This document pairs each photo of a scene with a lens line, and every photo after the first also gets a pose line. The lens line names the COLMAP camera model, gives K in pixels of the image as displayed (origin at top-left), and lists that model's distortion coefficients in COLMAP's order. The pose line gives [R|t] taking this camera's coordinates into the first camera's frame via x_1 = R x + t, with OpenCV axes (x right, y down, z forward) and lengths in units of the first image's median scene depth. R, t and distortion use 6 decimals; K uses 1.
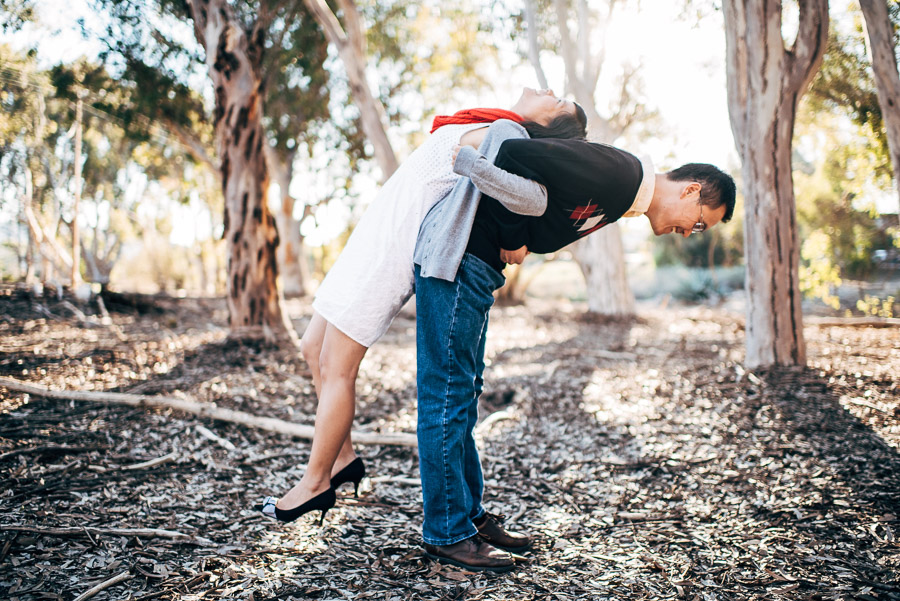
lens RADIAL K [[917.1, 0, 450.0], [0, 917.1, 300.5], [0, 0, 1]] dist [0.008952, 0.020710]
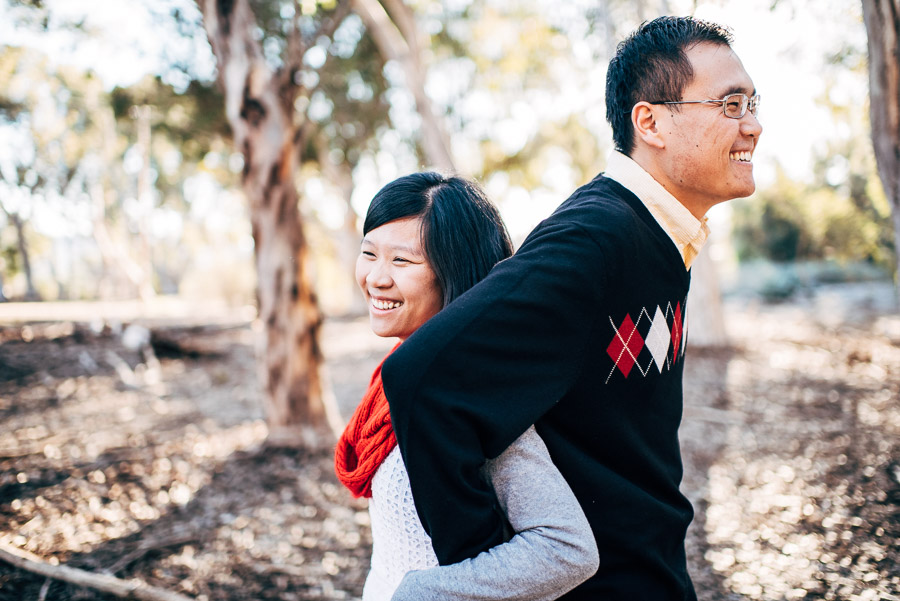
lens RADIAL K [[886.0, 0, 450.0], [0, 886.0, 300.5], [0, 0, 1]] dist [-0.013592, -0.017622]
pose [[0.996643, -0.020503, -0.079257, -0.007270], [0.022313, 0.999509, 0.022011, -0.093100], [0.078767, -0.023705, 0.996611, 0.200595]]
